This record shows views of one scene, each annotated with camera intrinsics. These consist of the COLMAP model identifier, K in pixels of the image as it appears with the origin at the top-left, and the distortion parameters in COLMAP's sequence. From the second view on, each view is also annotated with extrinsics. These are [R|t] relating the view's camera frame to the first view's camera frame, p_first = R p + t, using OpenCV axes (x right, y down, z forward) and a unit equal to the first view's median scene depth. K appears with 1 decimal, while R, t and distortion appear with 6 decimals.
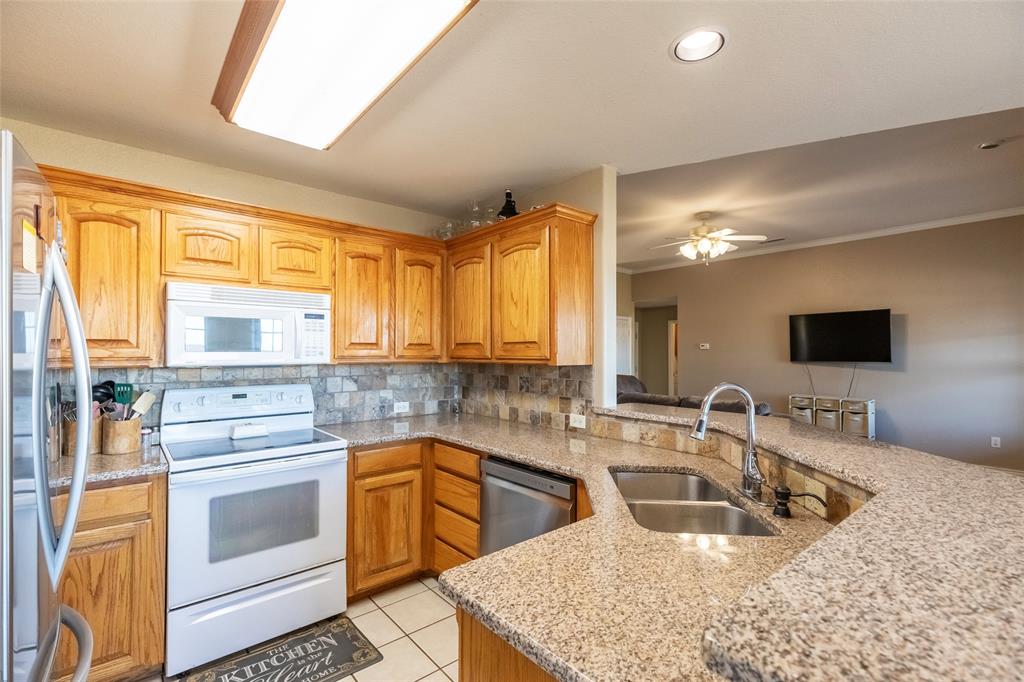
lens RADIAL K [[463.8, 0, 511.8], [0, 463.8, 349.3], [0, 0, 1]] dist [0.010513, -0.001507]
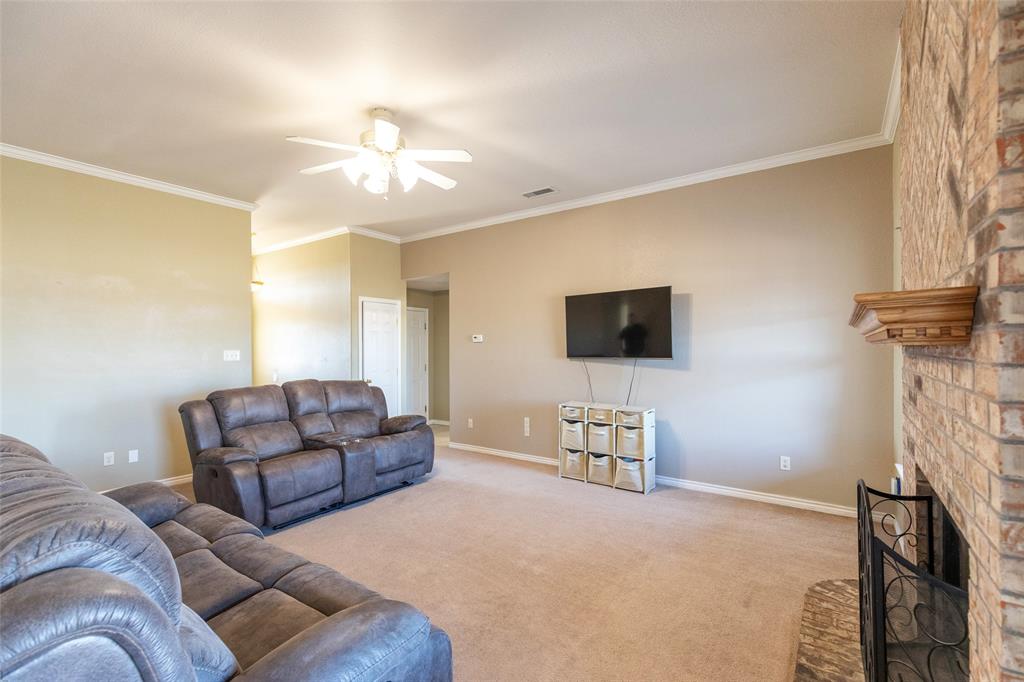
lens RADIAL K [[463.8, 0, 511.2], [0, 463.8, 344.9], [0, 0, 1]] dist [0.010513, -0.001507]
pose [[0.971727, -0.003017, 0.236087, 0.181580], [0.003296, 0.999994, -0.000788, 0.003047], [-0.236083, 0.001544, 0.971732, 0.159171]]
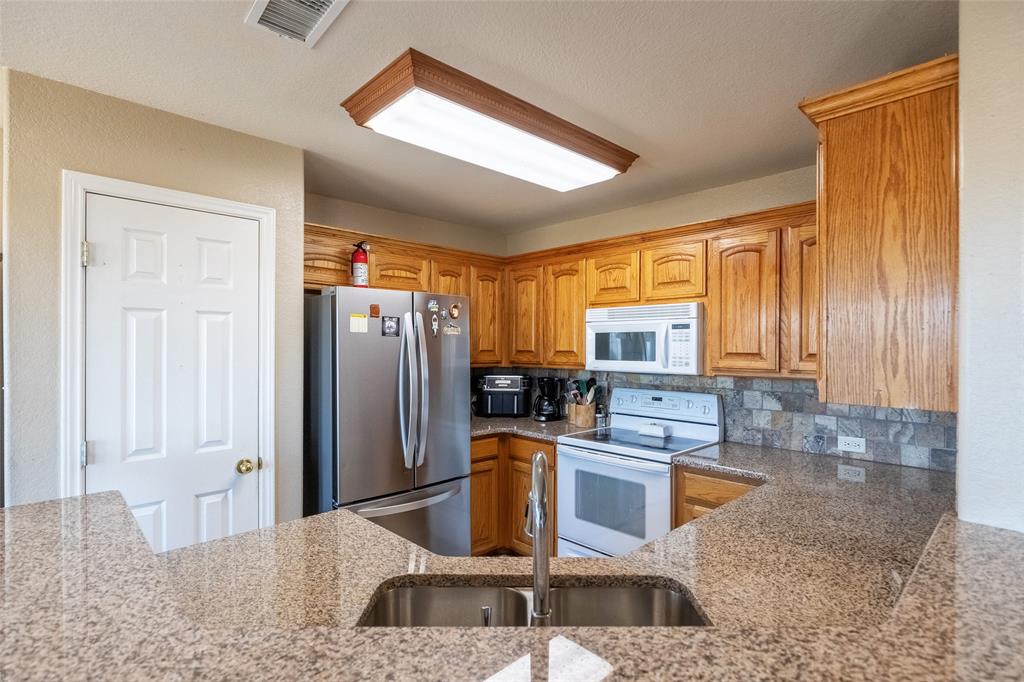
lens RADIAL K [[497.6, 0, 508.2], [0, 497.6, 347.4], [0, 0, 1]] dist [-0.001553, -0.000522]
pose [[0.046526, 0.000486, -0.998917, 0.719094], [0.001615, 0.999999, 0.000562, -0.031792], [0.998916, -0.001639, 0.046525, 0.676992]]
